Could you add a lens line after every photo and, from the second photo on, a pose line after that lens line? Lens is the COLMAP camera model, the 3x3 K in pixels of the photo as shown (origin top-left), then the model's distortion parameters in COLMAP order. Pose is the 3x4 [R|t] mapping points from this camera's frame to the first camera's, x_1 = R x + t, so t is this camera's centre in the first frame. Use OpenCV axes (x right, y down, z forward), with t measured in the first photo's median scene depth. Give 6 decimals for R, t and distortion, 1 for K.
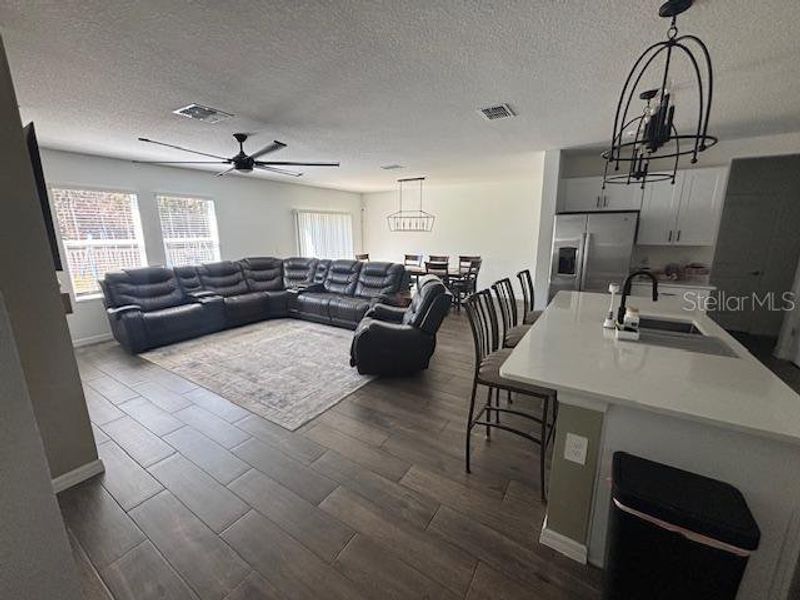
lens RADIAL K [[321.9, 0, 398.8], [0, 321.9, 296.3], [0, 0, 1]] dist [-0.000474, 0.000030]
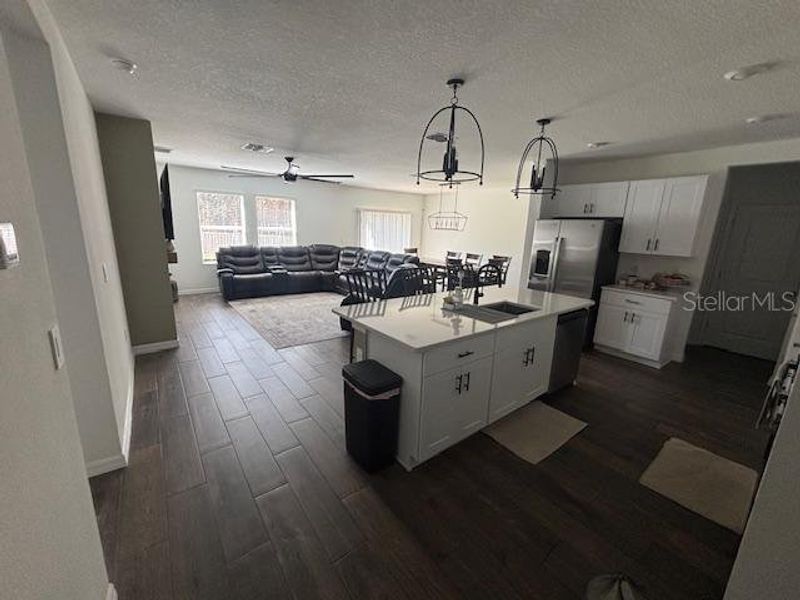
lens RADIAL K [[323.5, 0, 400.0], [0, 323.5, 300.0], [0, 0, 1]] dist [0.000072, -0.000206]
pose [[0.940715, 0.113763, -0.319552, 0.365628], [-0.109310, 0.993496, 0.031898, 0.029255], [0.321102, 0.004923, 0.947032, -0.159813]]
